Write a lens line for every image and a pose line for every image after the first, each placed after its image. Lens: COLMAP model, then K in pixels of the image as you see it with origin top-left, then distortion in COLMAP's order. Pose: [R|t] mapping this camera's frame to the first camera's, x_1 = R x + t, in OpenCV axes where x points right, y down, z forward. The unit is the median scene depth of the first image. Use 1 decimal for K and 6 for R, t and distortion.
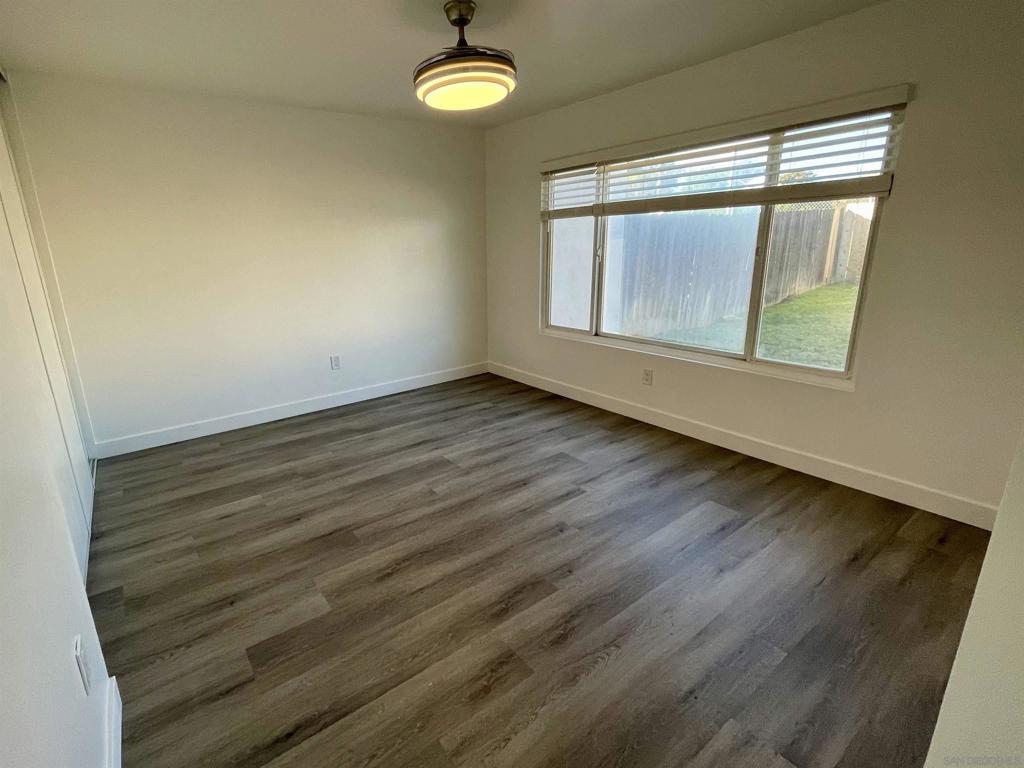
lens RADIAL K [[415.0, 0, 510.9], [0, 415.0, 381.4], [0, 0, 1]] dist [-0.001441, 0.000186]
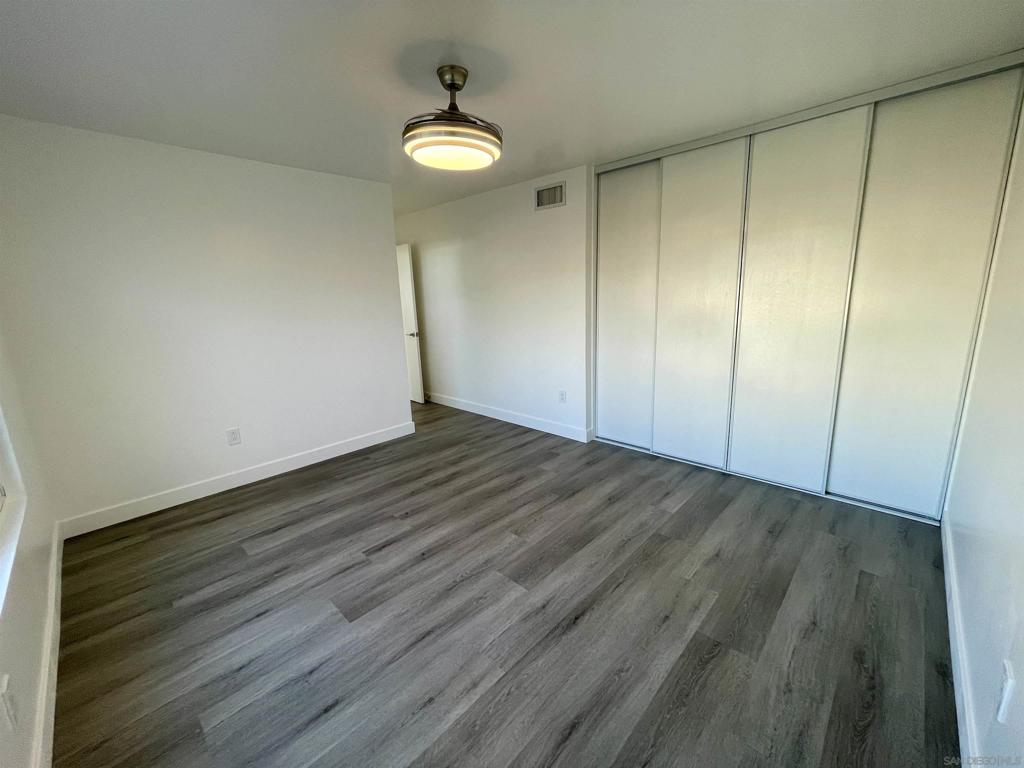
lens RADIAL K [[415.0, 0, 510.9], [0, 415.0, 381.4], [0, 0, 1]] dist [-0.001441, 0.000186]
pose [[-0.995646, 0.078893, -0.049655, -0.150287], [0.042199, 0.856419, 0.514554, -0.566990], [0.083120, 0.510218, -0.856019, 1.637379]]
